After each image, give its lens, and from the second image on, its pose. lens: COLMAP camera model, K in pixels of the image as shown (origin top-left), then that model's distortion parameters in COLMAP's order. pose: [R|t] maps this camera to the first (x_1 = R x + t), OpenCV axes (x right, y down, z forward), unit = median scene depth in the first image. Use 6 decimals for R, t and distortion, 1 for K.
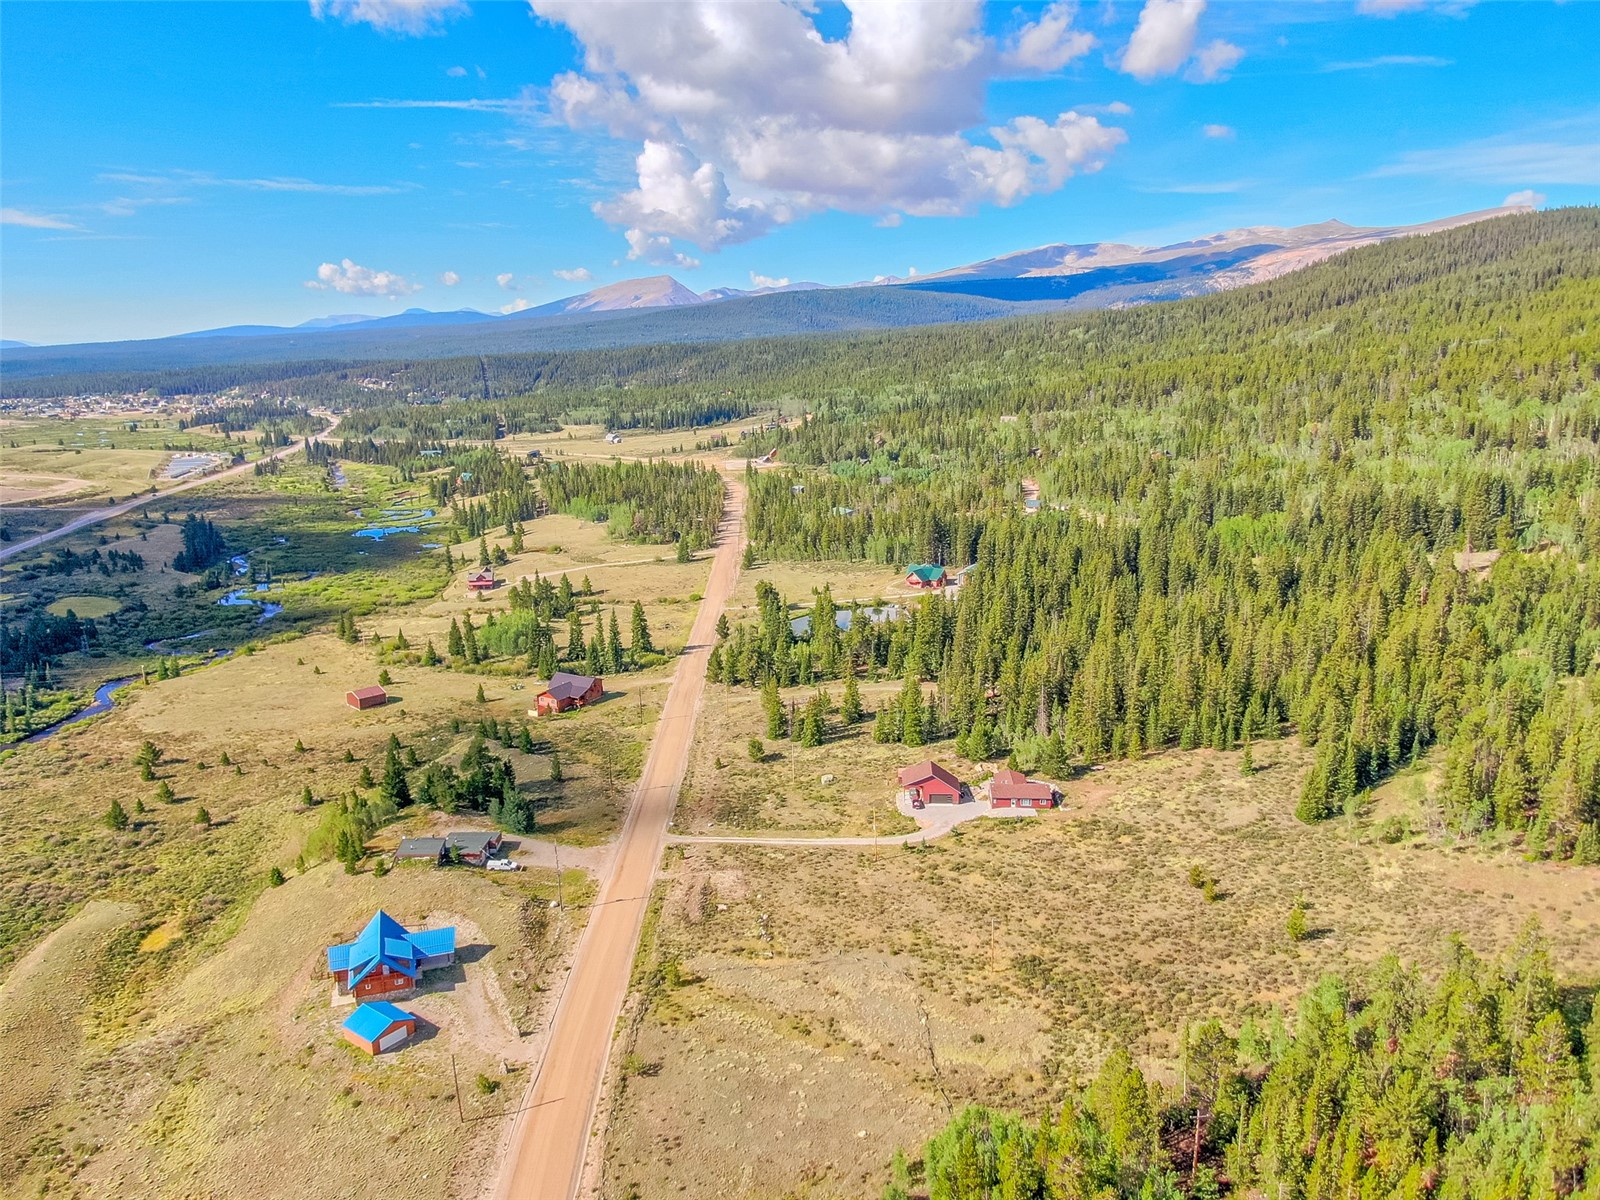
lens RADIAL K [[1158.8, 0, 800.0], [0, 1158.8, 600.0], [0, 0, 1]] dist [-0.012081, 0.036963]
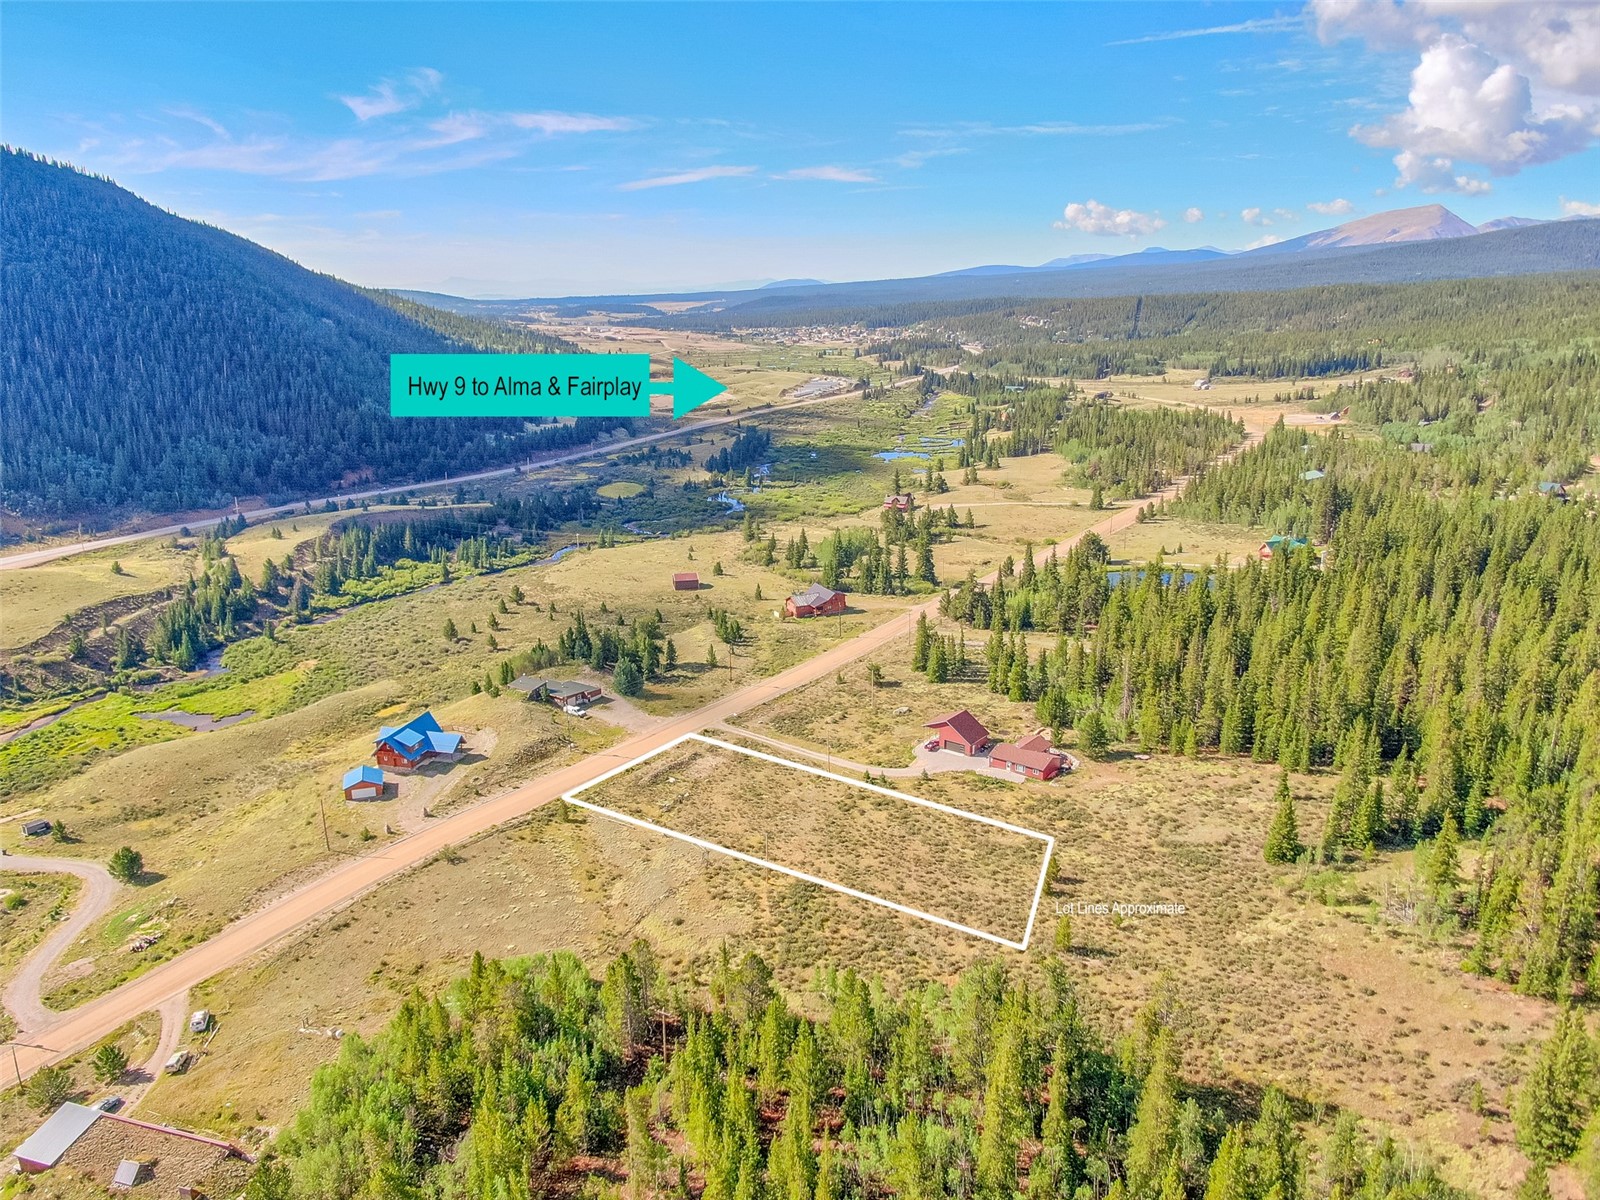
lens RADIAL K [[1108.2, 0, 802.0], [0, 1108.2, 642.5], [0, 0, 1]] dist [0.012634, 0.006039]
pose [[0.826427, 0.180060, -0.533477, 0.110905], [-0.128531, 0.982800, 0.132605, -0.007062], [0.548178, -0.041020, 0.835355, 0.024015]]
